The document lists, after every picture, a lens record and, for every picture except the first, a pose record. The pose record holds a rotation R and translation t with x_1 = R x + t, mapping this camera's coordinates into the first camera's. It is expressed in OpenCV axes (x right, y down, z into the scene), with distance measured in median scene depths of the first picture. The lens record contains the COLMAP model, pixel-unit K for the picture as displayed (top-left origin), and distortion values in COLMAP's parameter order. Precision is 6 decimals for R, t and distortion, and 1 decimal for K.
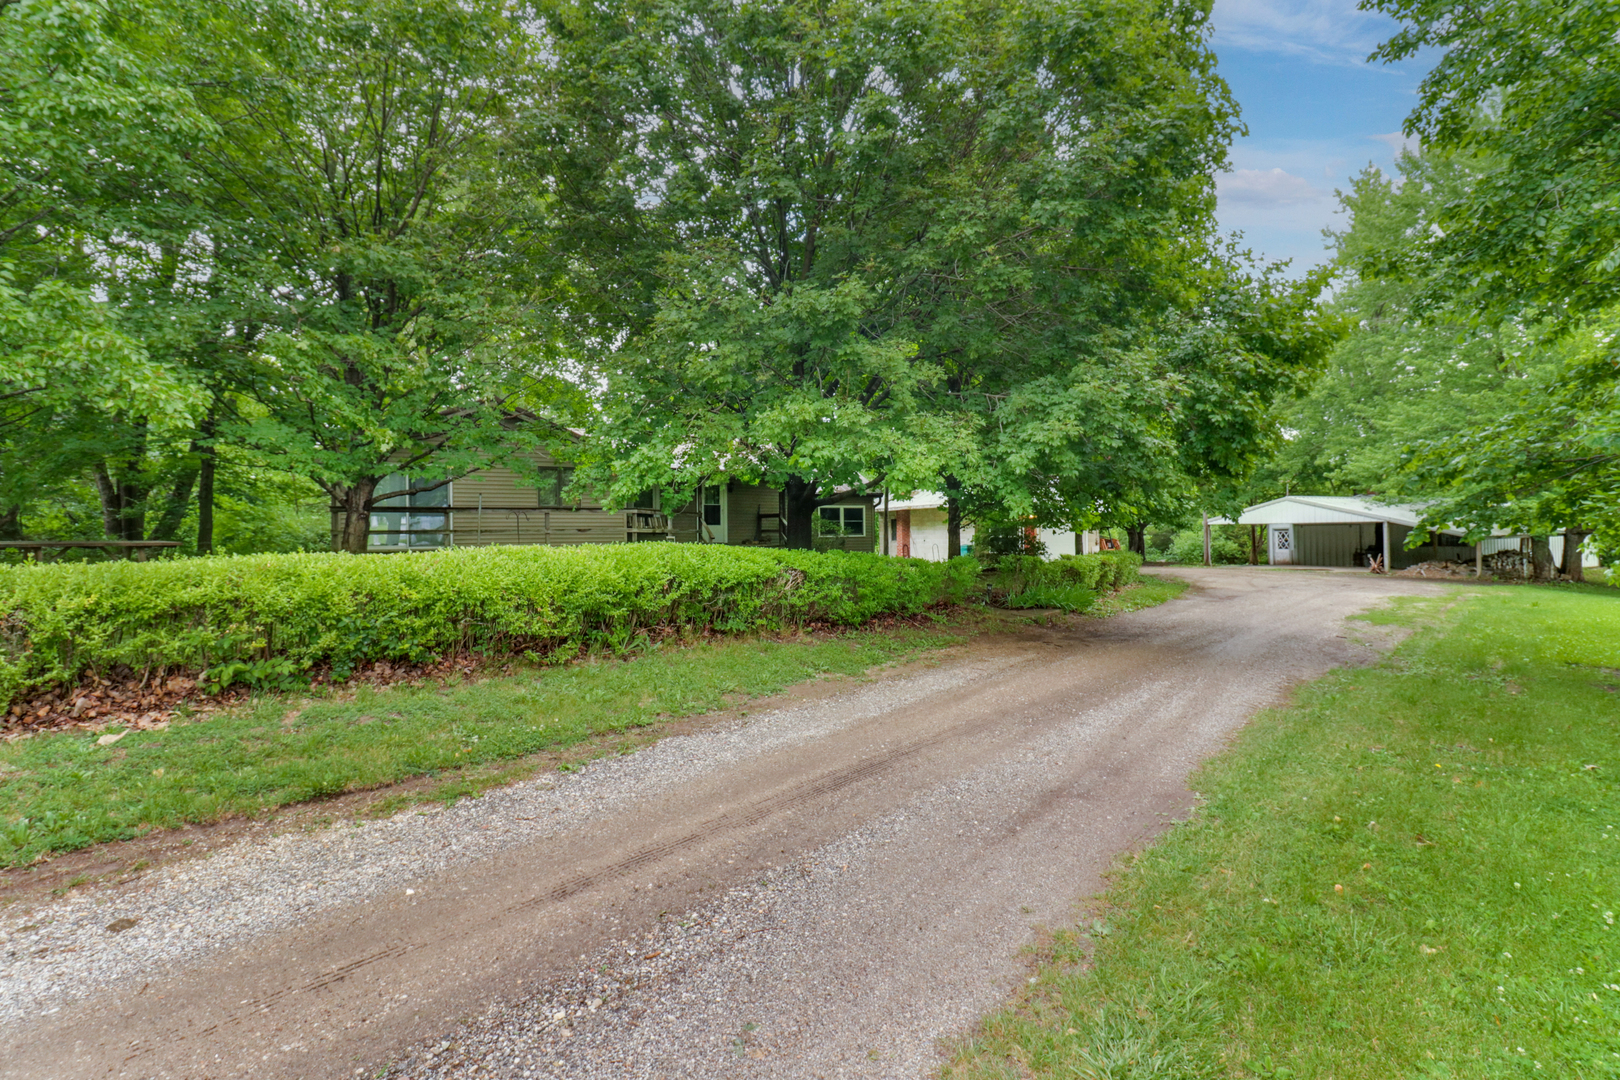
lens RADIAL K [[749.2, 0, 810.2], [0, 749.2, 542.6], [0, 0, 1]] dist [0.004154, 0.000146]
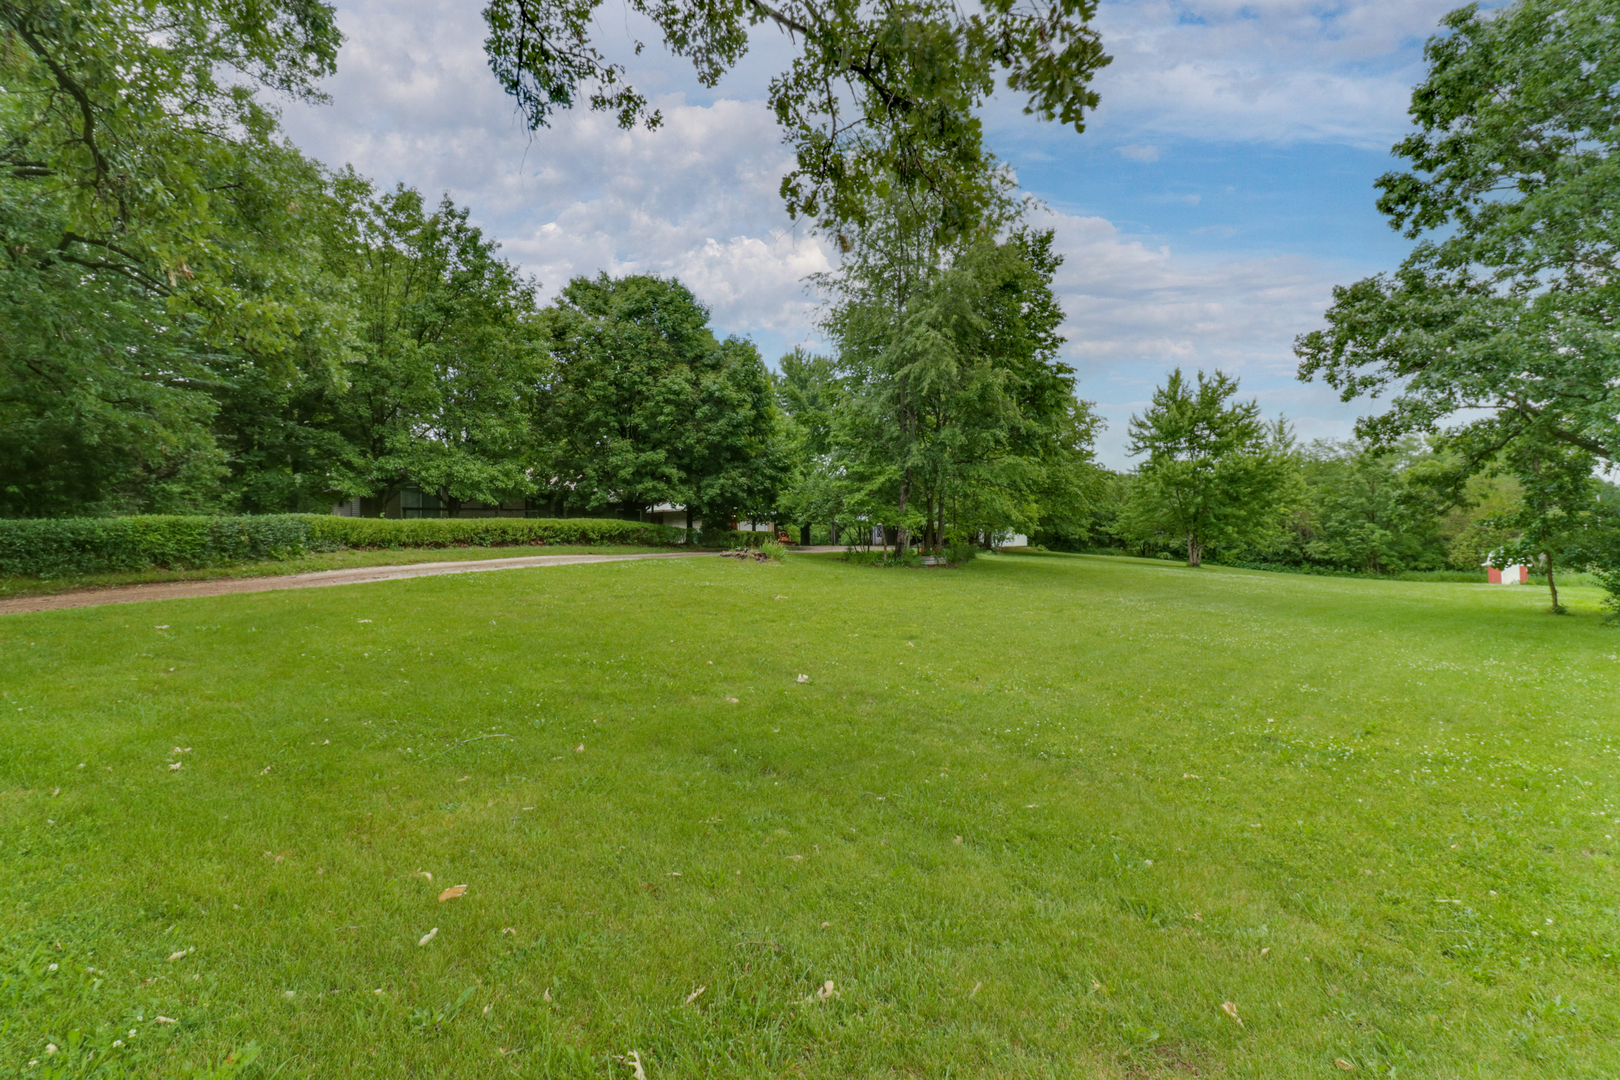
lens RADIAL K [[749.2, 0, 812.0], [0, 749.2, 542.9], [0, 0, 1]] dist [0.004154, 0.000146]
pose [[0.940068, 0.002357, 0.340980, -0.505340], [-0.001812, 0.999997, -0.001917, 0.119515], [-0.340983, 0.001185, 0.940069, -2.736006]]
